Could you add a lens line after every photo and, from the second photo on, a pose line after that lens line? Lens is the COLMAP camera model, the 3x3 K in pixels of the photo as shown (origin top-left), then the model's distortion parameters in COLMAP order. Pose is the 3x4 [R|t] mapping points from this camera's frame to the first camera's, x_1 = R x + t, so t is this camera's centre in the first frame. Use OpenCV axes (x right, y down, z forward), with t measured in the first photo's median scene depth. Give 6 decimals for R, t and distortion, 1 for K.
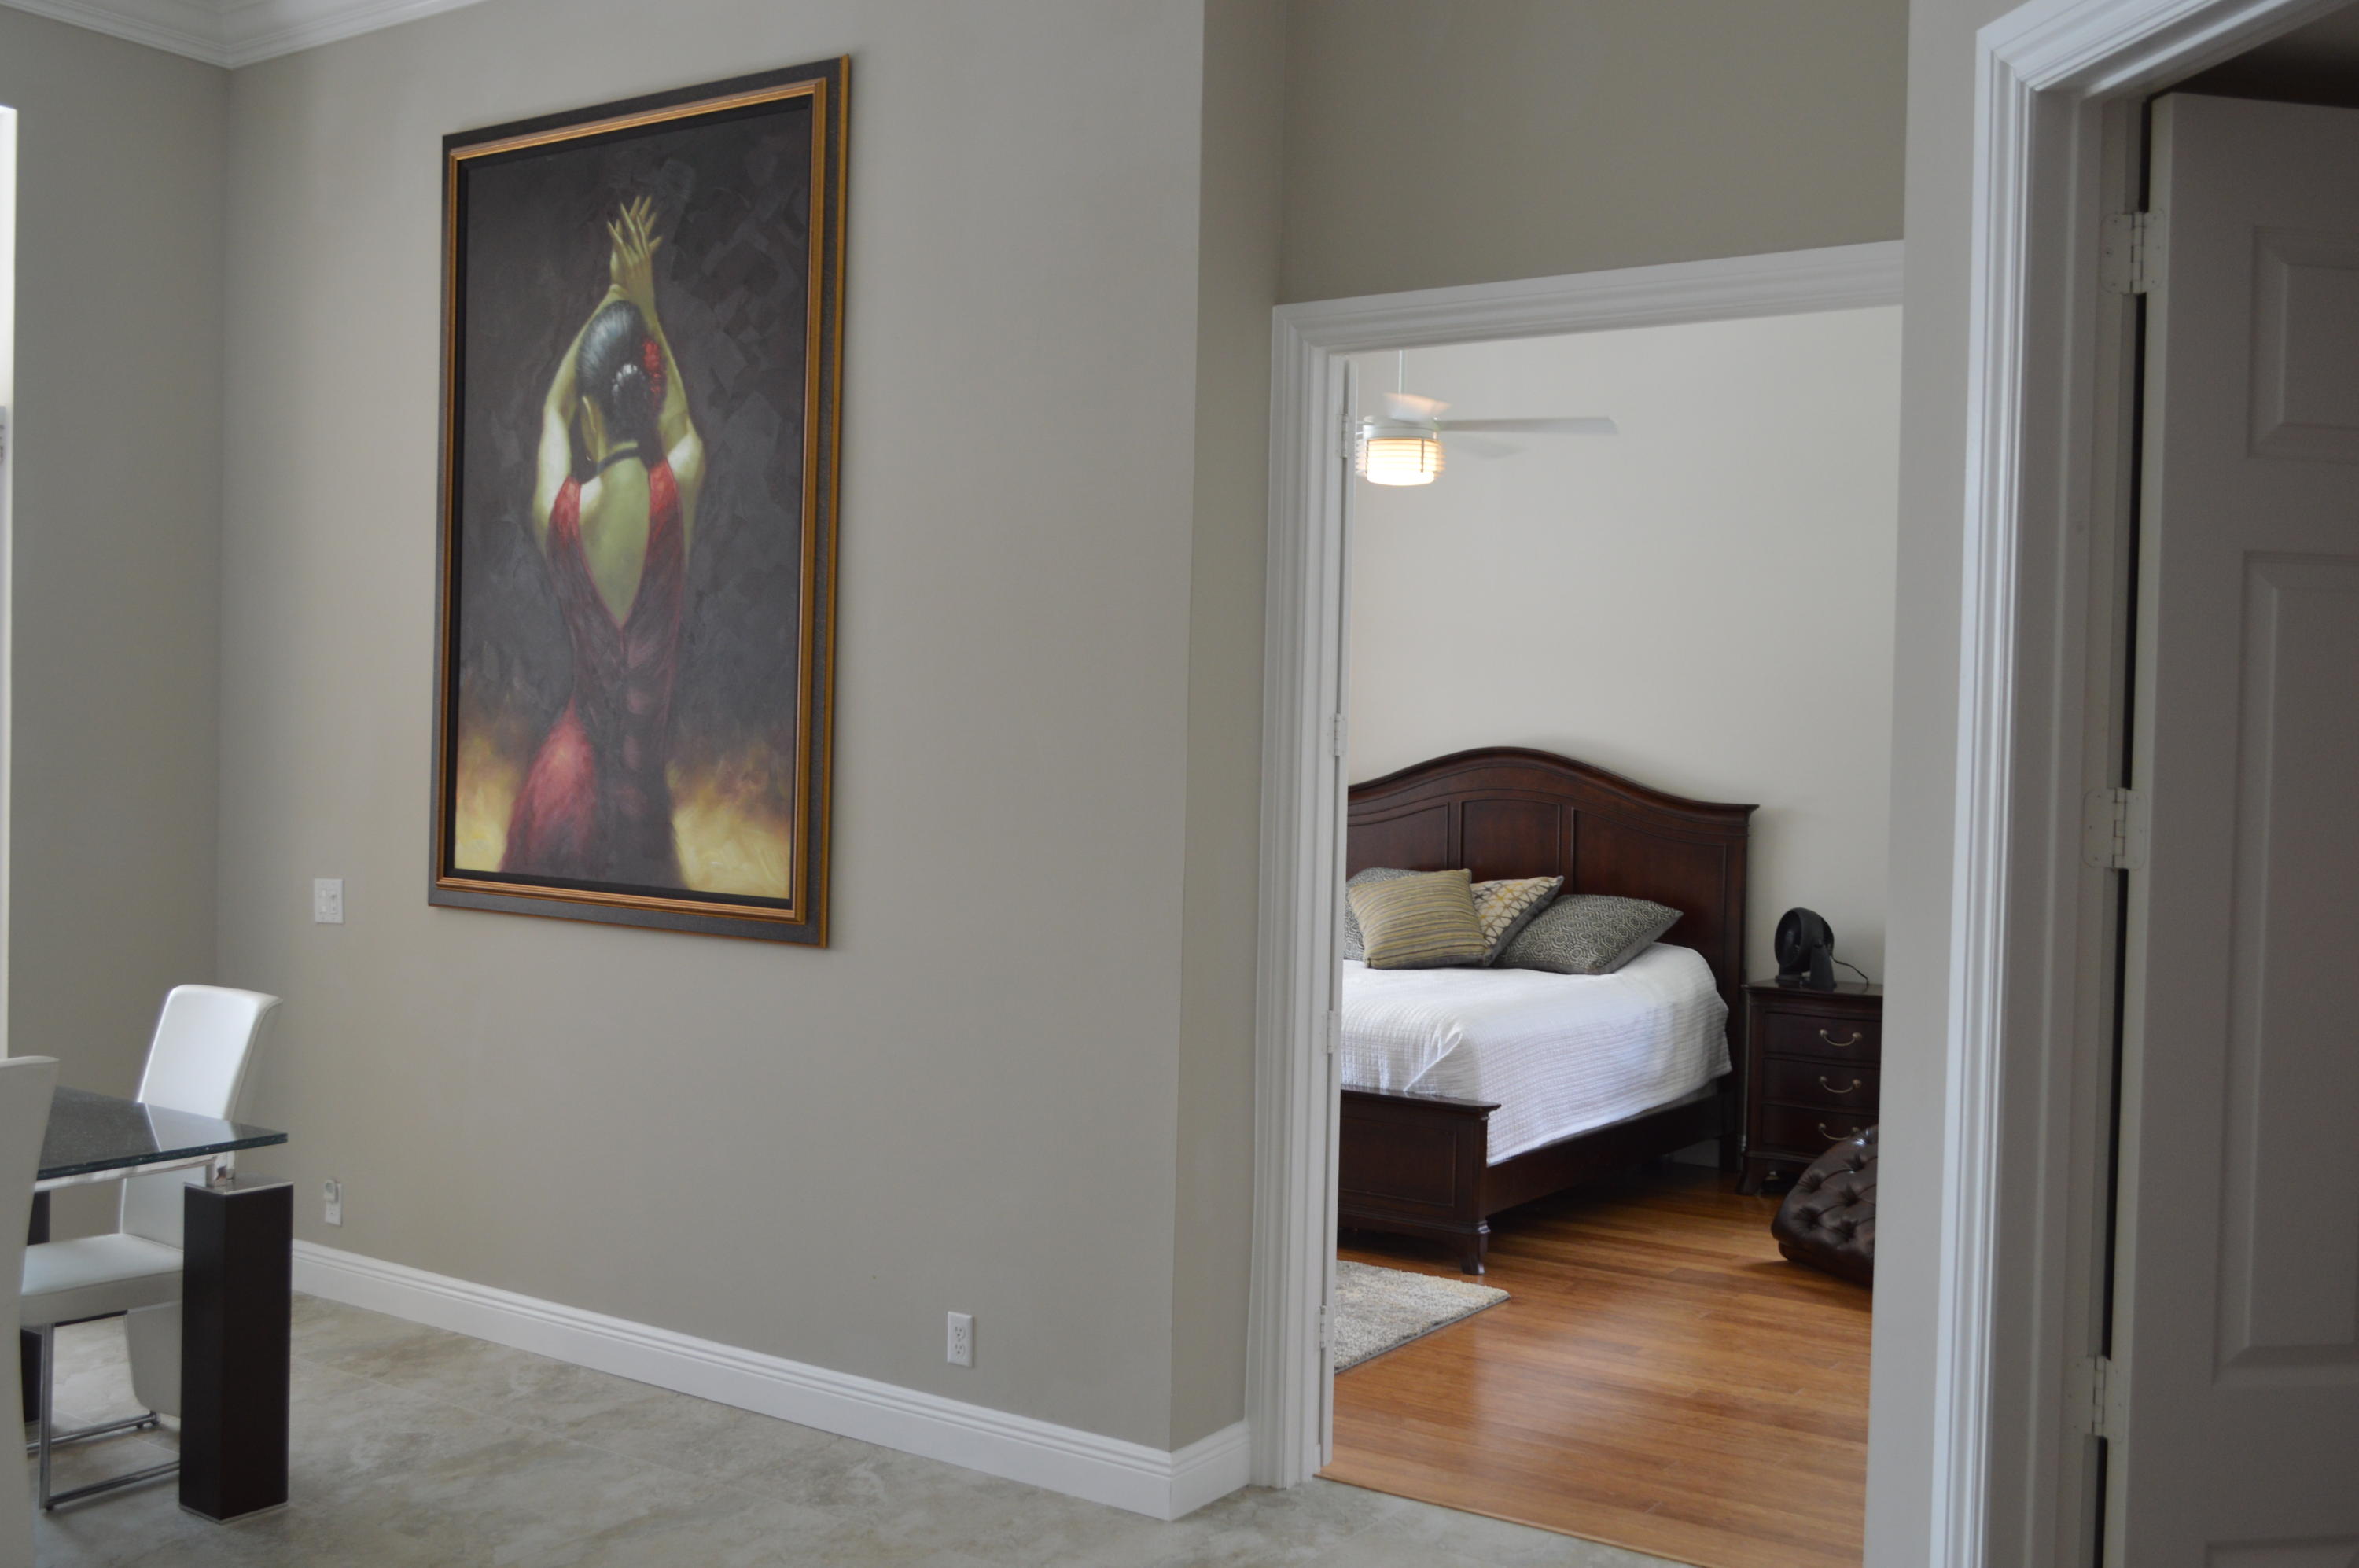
lens RADIAL K [[2221.3, 0, 1158.5], [0, 2221.3, 786.9], [0, 0, 1]] dist [-0.023516, 0.000000]
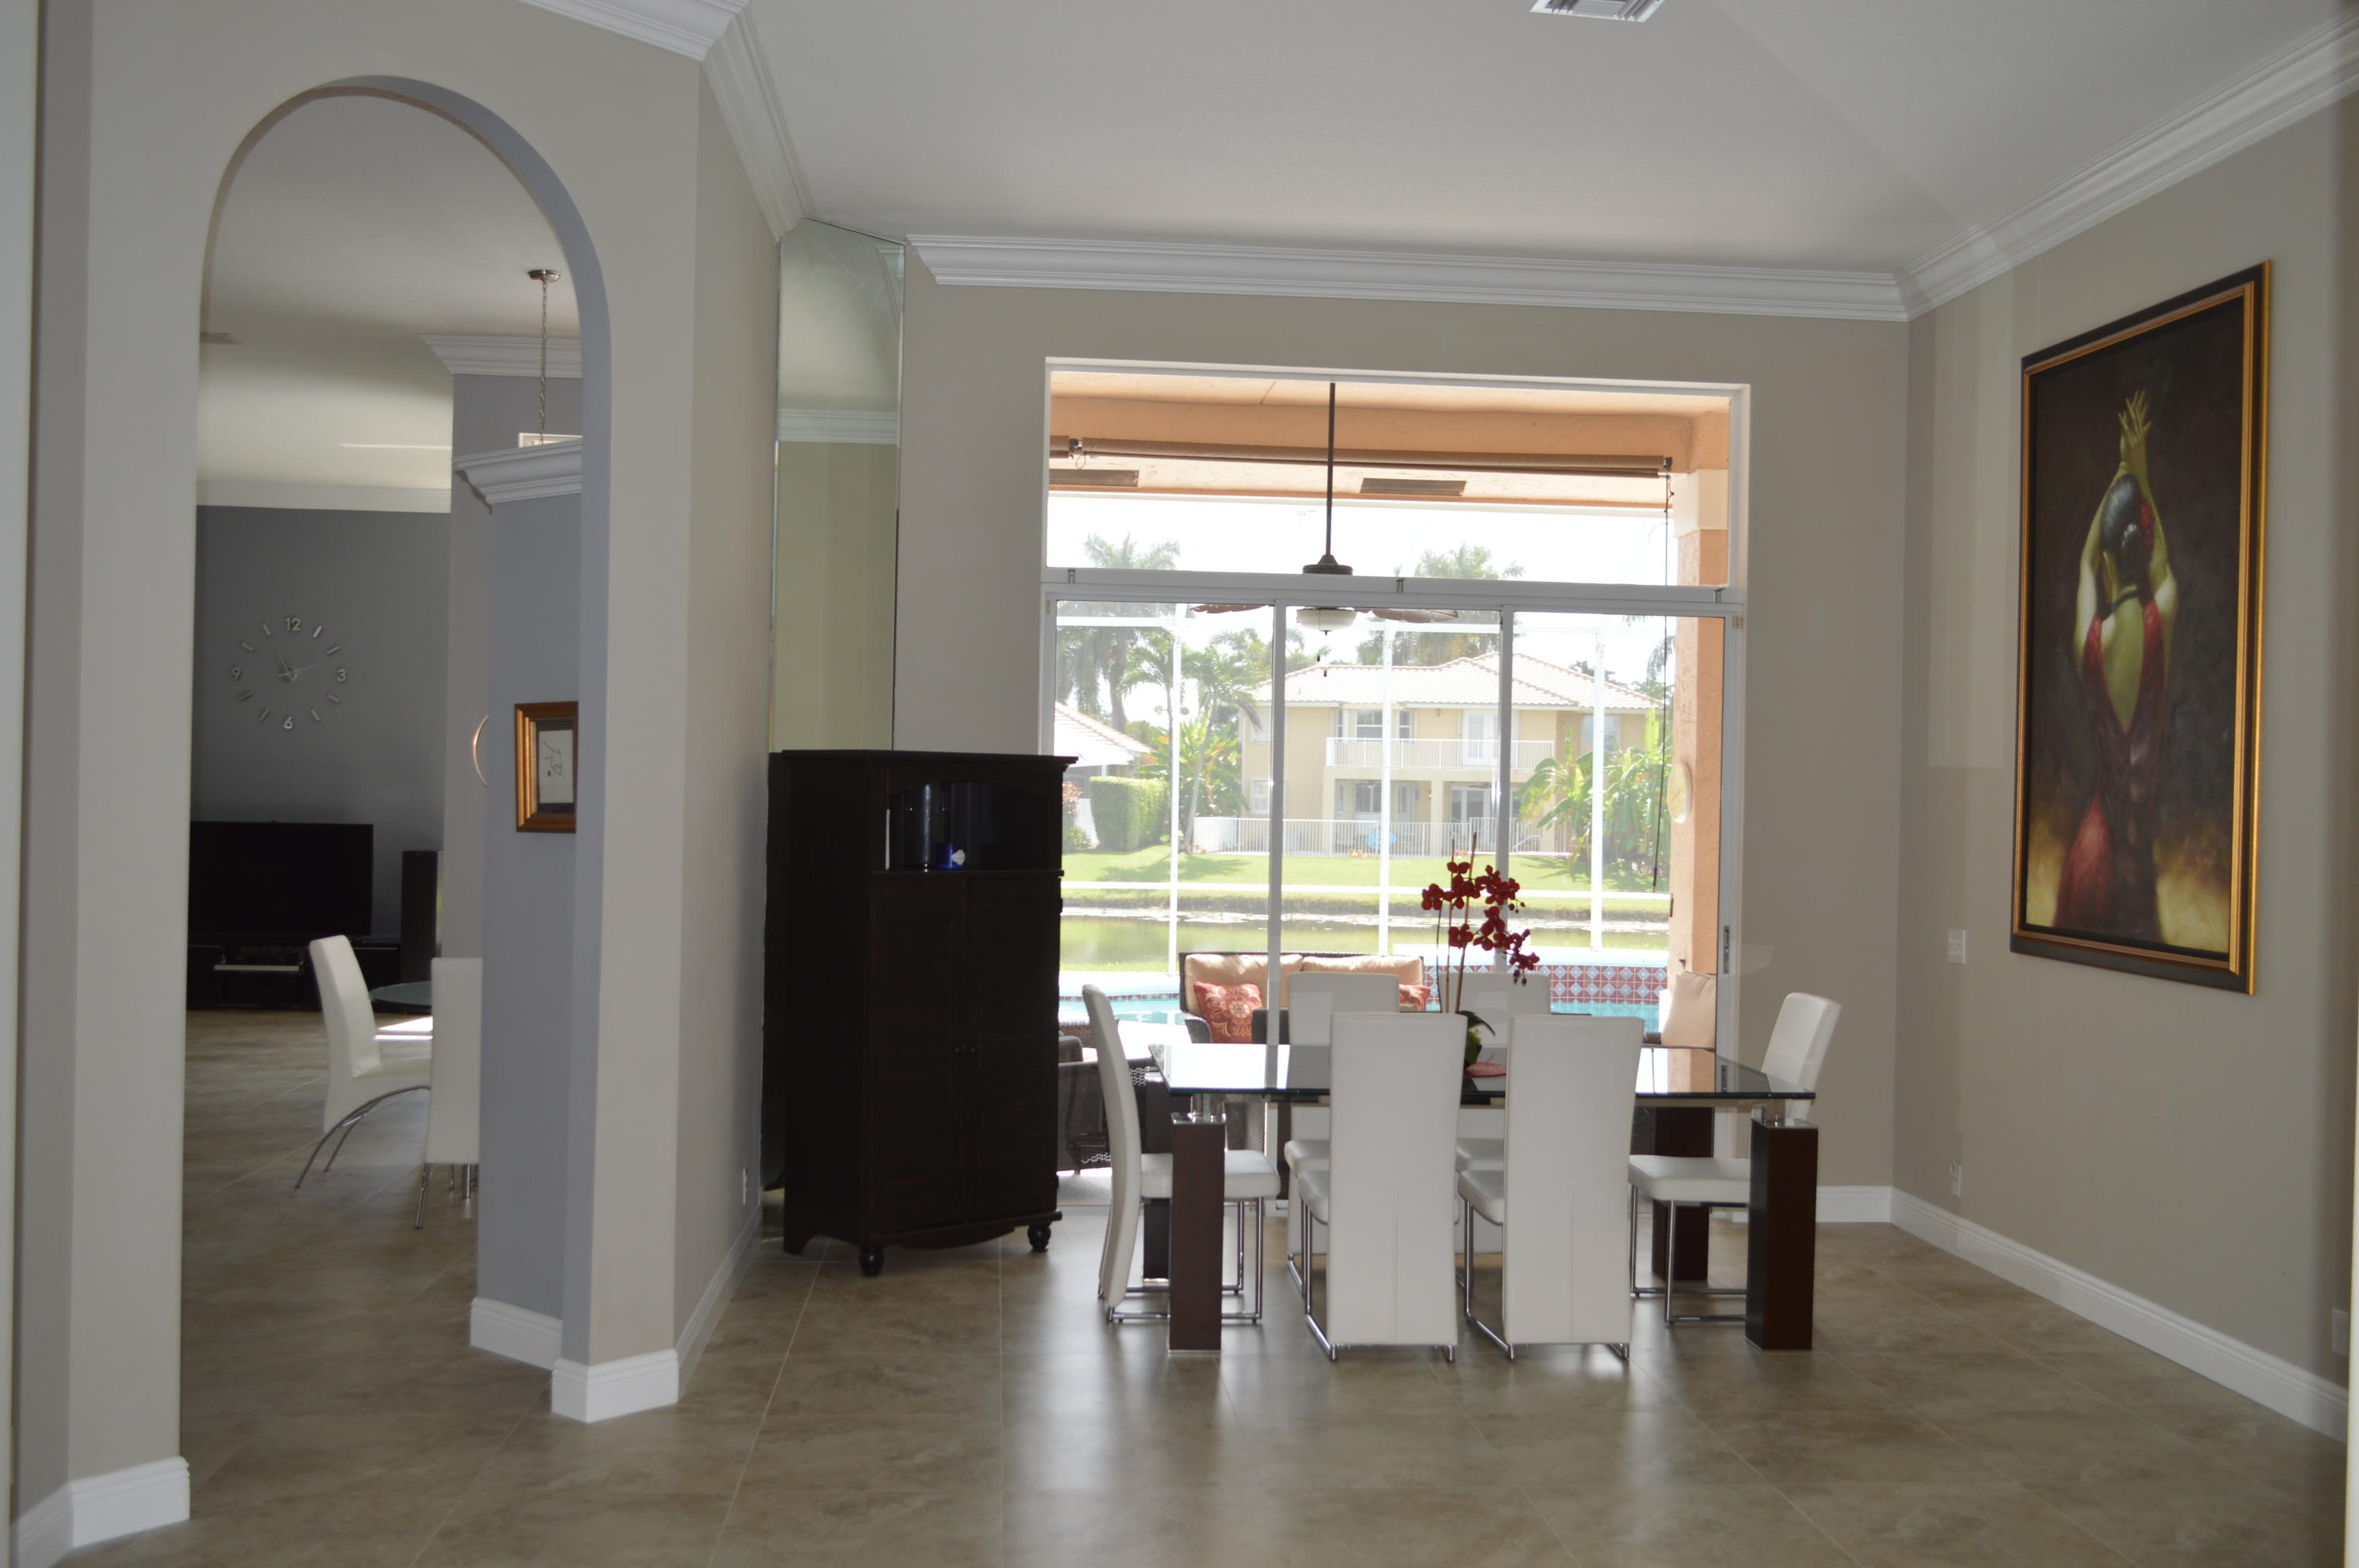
lens RADIAL K [[2221.3, 0, 1183.2], [0, 2221.3, 788.3], [0, 0, 1]] dist [-0.023516, 0.000000]
pose [[0.631041, -0.009474, -0.775691, 0.393062], [-0.023517, 0.999232, -0.031335, 0.010917], [0.775393, 0.038015, 0.630334, -0.201735]]
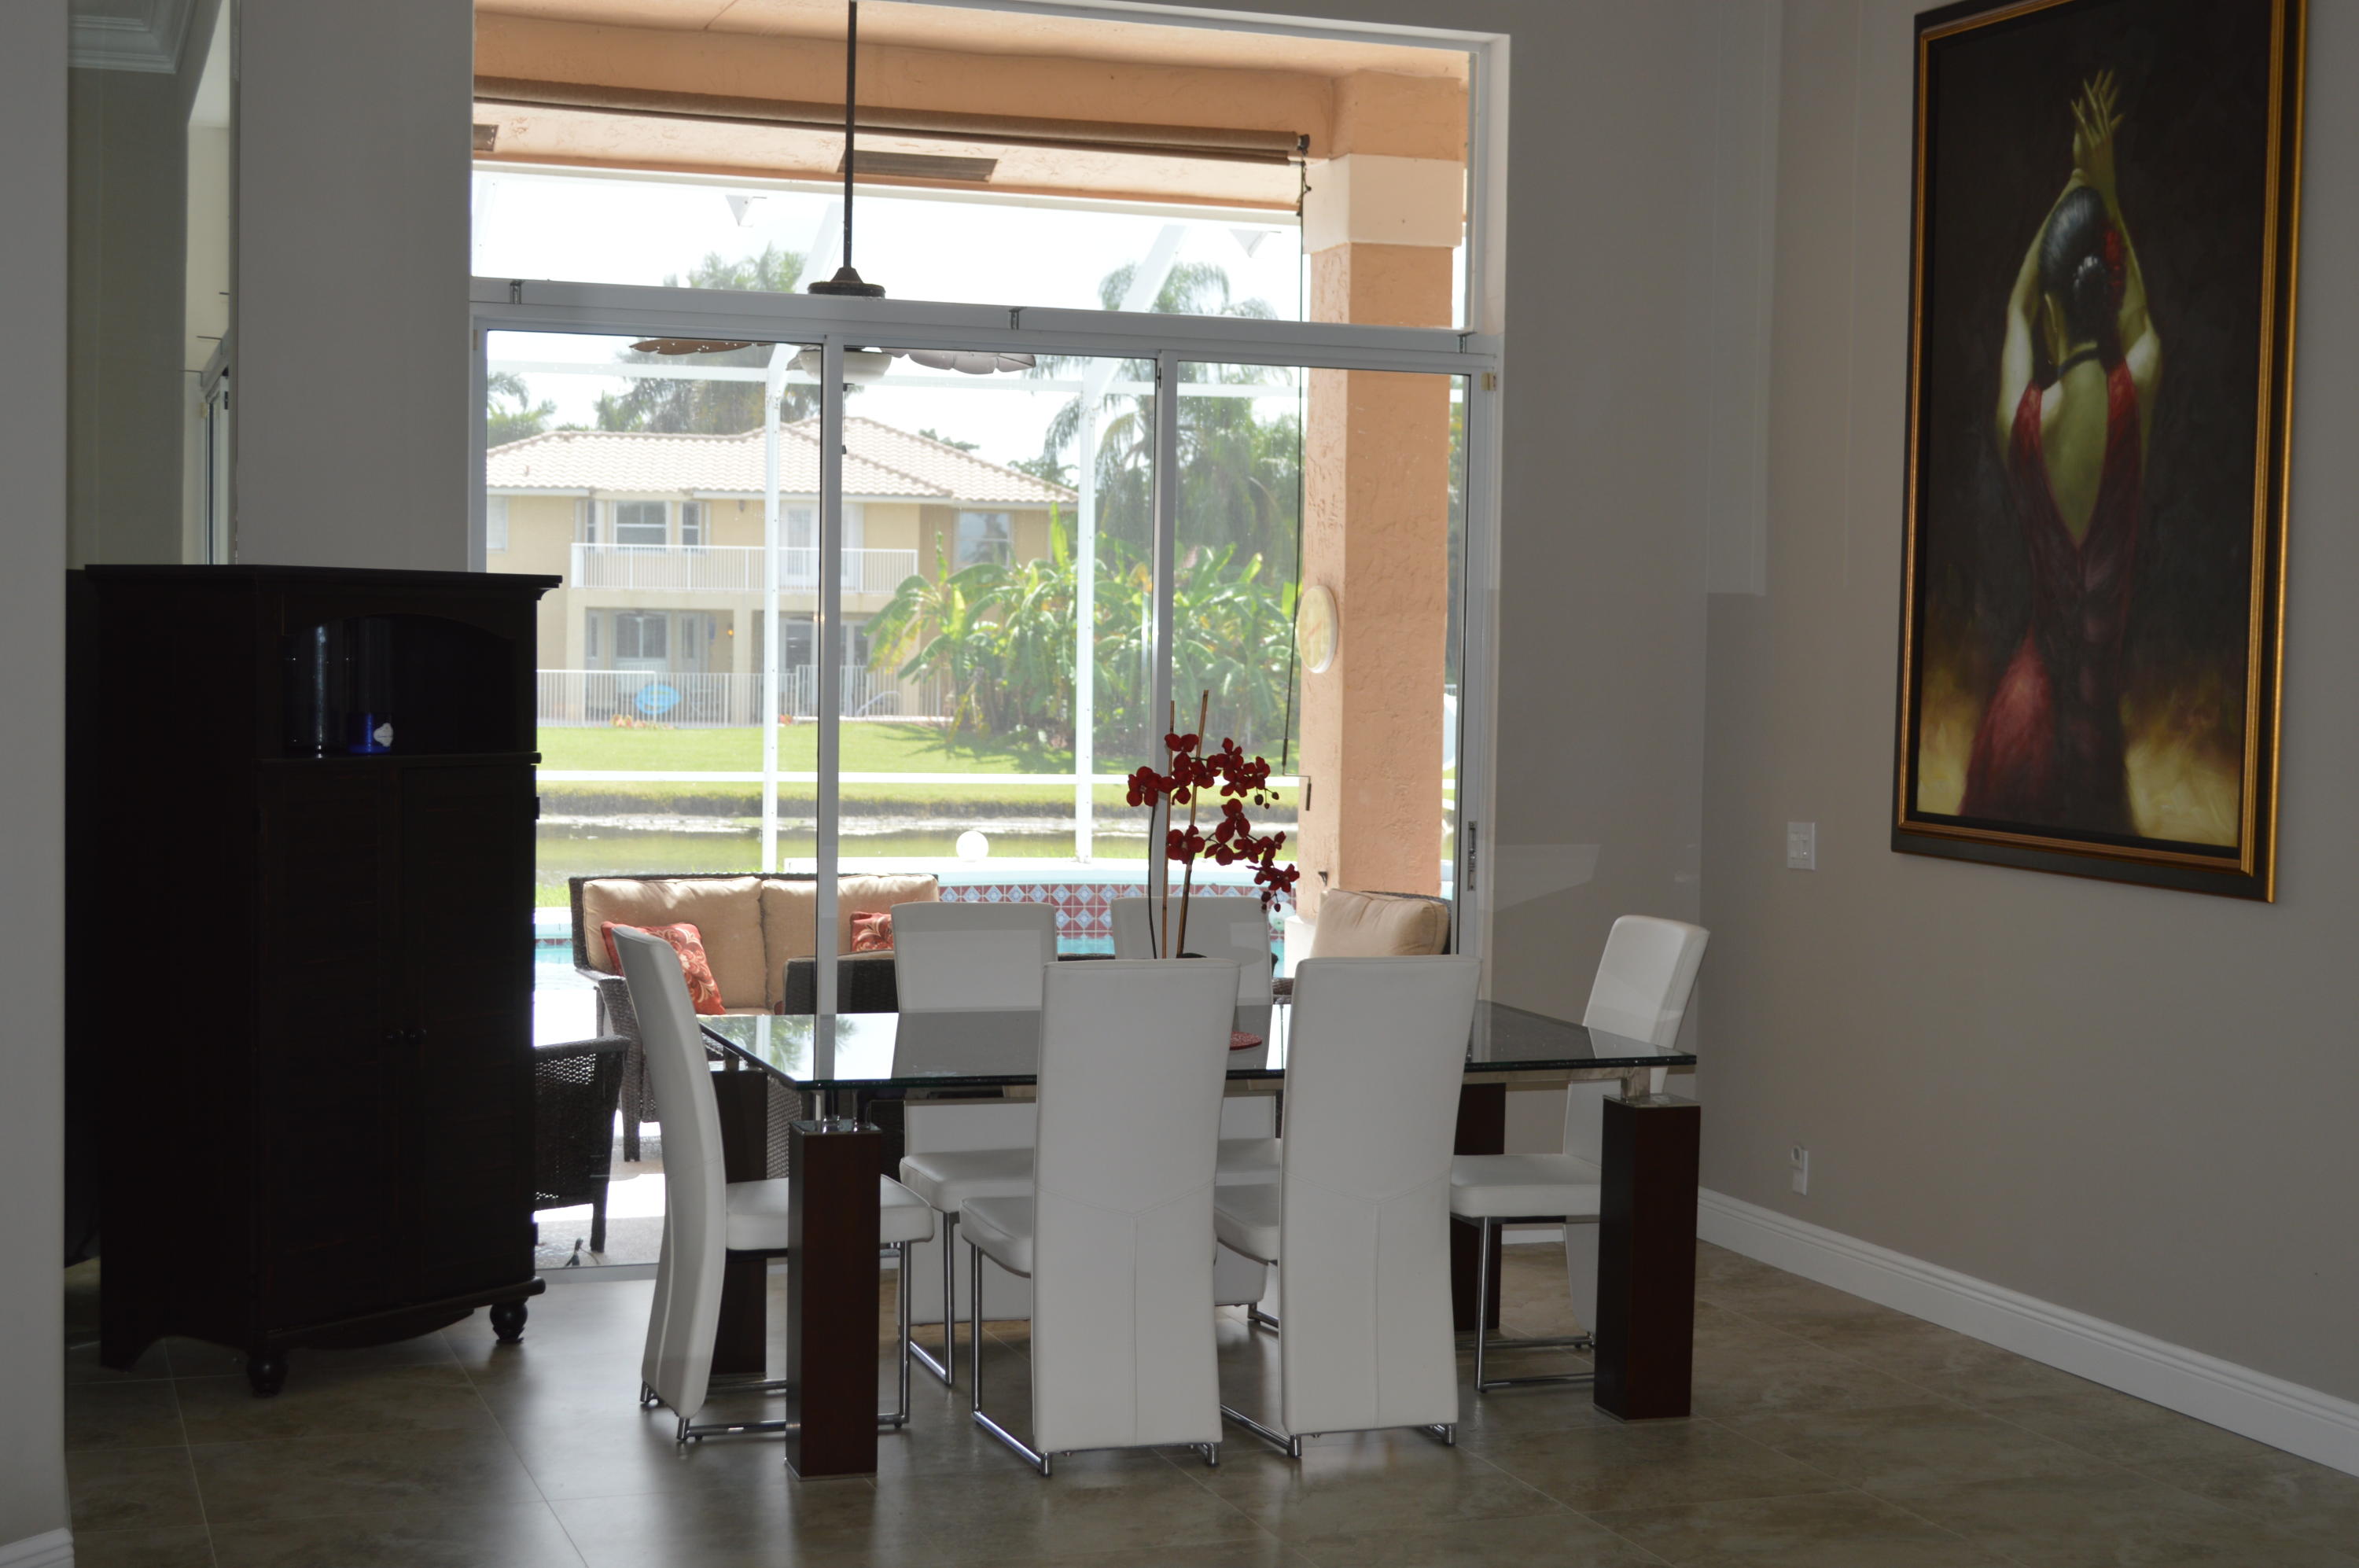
lens RADIAL K [[3357.6, 0, 1183.5], [0, 3357.6, 796.4], [0, 0, 1]] dist [-0.019796, 0.000000]
pose [[0.813675, 0.019689, -0.580987, 0.260398], [-0.012607, 0.999789, 0.016226, 0.012542], [0.581184, -0.005878, 0.813751, -0.332721]]
